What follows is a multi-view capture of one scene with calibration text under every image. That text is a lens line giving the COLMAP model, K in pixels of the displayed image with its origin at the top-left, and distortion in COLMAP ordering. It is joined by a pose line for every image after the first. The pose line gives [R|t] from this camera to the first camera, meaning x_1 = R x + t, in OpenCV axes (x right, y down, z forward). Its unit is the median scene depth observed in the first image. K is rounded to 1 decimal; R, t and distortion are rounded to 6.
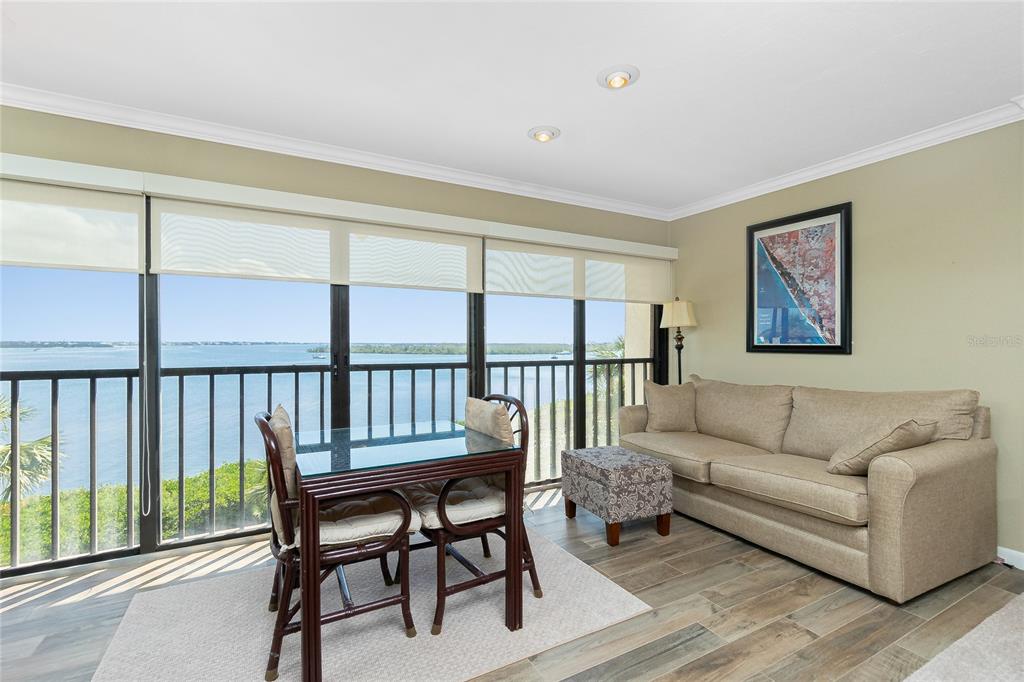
lens RADIAL K [[444.8, 0, 512.0], [0, 444.8, 344.3], [0, 0, 1]] dist [-0.007326, 0.003235]
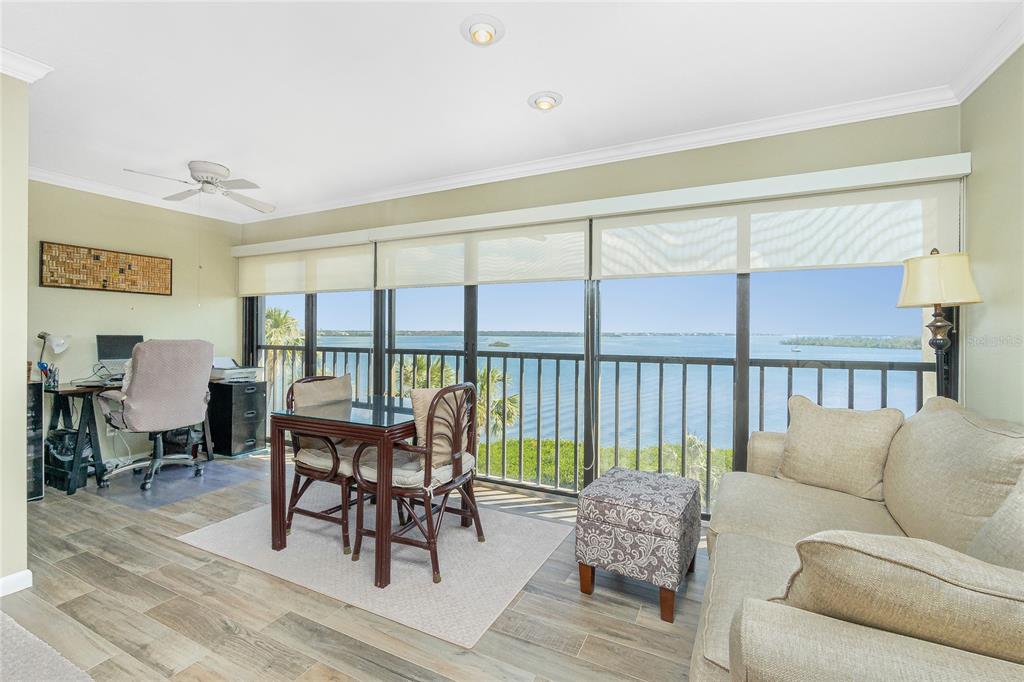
lens RADIAL K [[444.8, 0, 510.5], [0, 444.8, 336.6], [0, 0, 1]] dist [-0.007326, 0.003235]
pose [[0.556309, 0.009745, -0.830918, 0.714129], [-0.008379, 0.999946, 0.006118, -0.001064], [0.830933, 0.003559, 0.556361, 0.405869]]
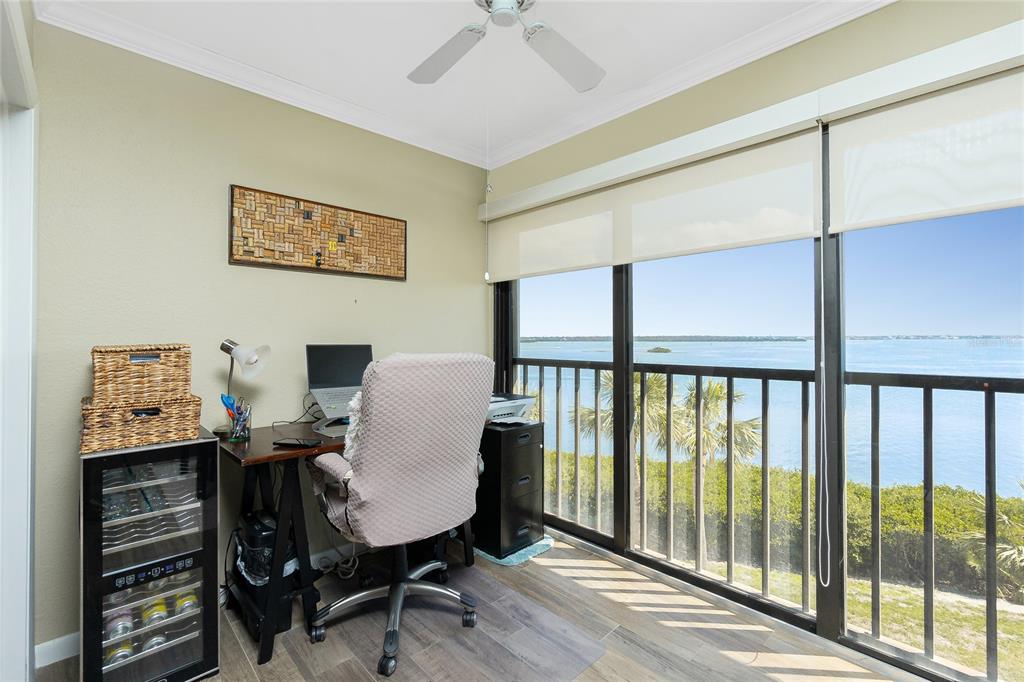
lens RADIAL K [[444.8, 0, 507.4], [0, 444.8, 336.8], [0, 0, 1]] dist [-0.007326, 0.003235]
pose [[0.242124, -0.002965, -0.970241, -0.208947], [-0.000632, 0.999995, -0.003214, 0.001076], [0.970245, 0.001391, 0.242120, 0.270183]]
